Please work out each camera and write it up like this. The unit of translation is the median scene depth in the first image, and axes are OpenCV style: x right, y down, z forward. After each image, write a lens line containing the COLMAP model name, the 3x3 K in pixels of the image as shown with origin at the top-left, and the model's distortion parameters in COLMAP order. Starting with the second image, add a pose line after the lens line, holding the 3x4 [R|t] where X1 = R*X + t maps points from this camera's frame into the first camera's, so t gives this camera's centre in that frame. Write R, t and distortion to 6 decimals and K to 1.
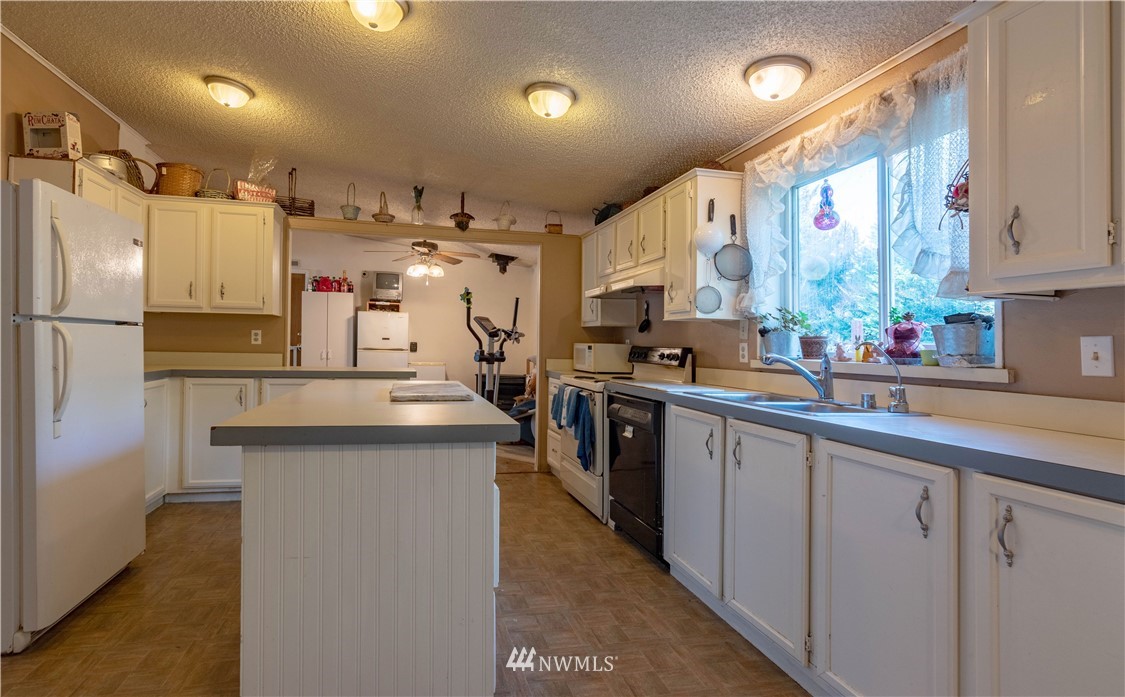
lens RADIAL K [[494.3, 0, 562.5], [0, 494.3, 348.5], [0, 0, 1]] dist [0.000020, -0.000085]
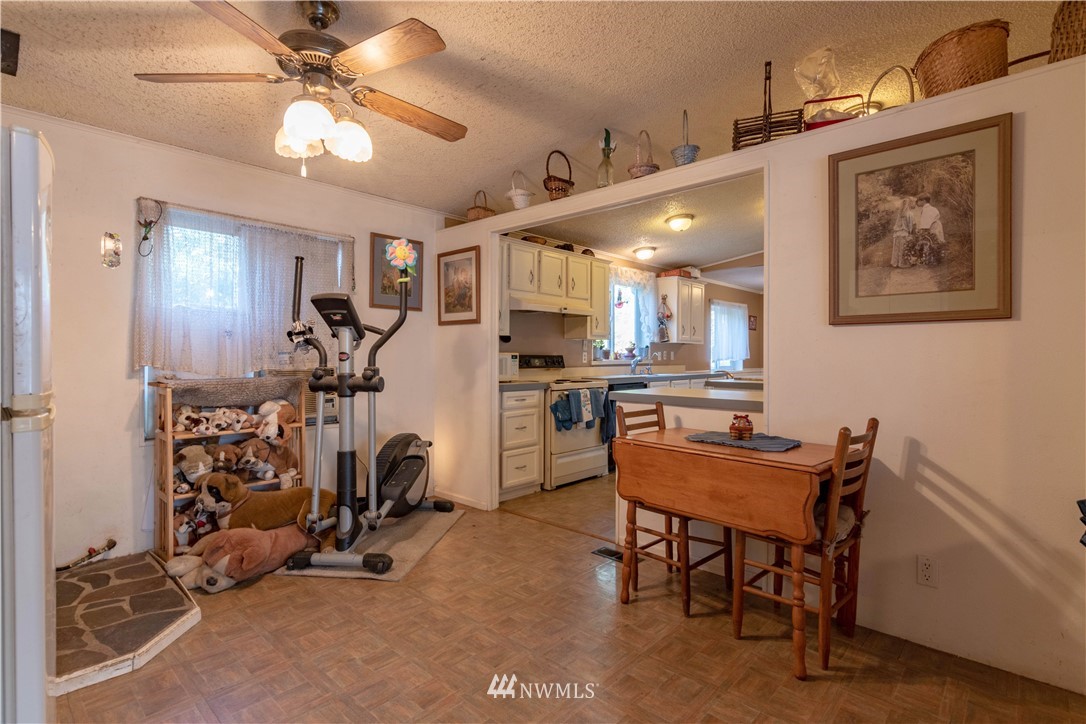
lens RADIAL K [[527.1, 0, 549.3], [0, 527.1, 355.9], [0, 0, 1]] dist [-0.005897, -0.000398]
pose [[-0.471392, -0.034206, 0.881260, -1.435392], [-0.014674, 0.999413, 0.030943, -0.062844], [-0.881802, 0.001654, -0.471617, 2.211169]]
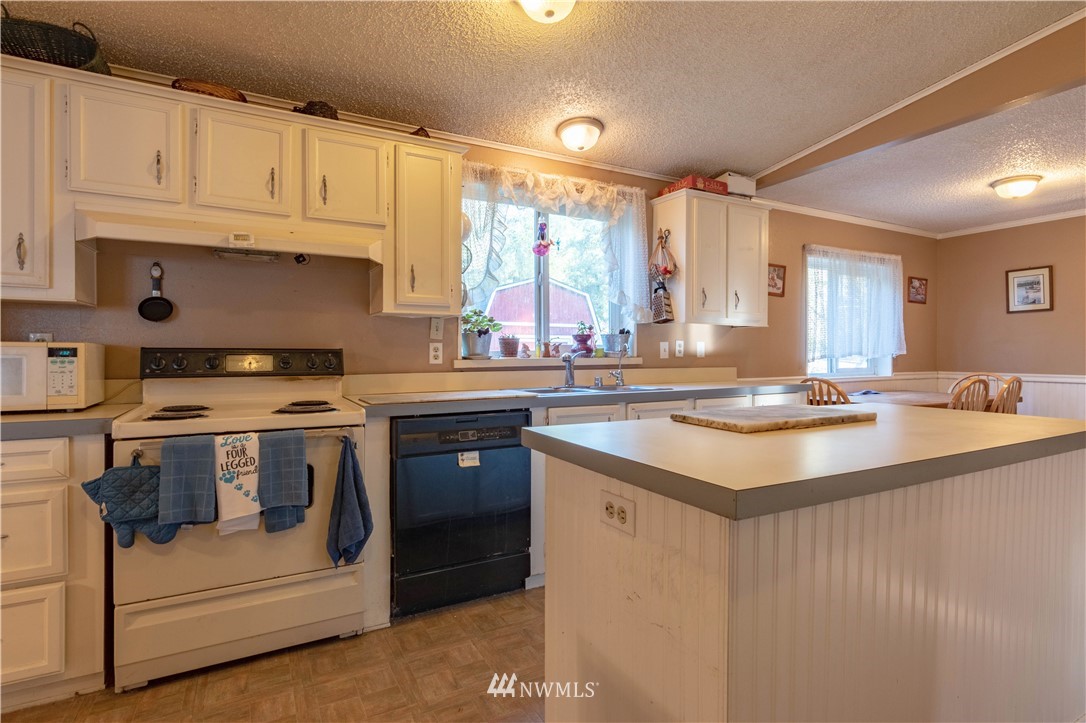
lens RADIAL K [[494.0, 0, 570.1], [0, 494.0, 355.0], [0, 0, 1]] dist [0.002819, 0.000280]
pose [[-0.144481, -0.045910, 0.988442, -0.640139], [-0.004324, 0.998943, 0.045766, -0.034822], [-0.989498, 0.002338, -0.144526, 0.943801]]
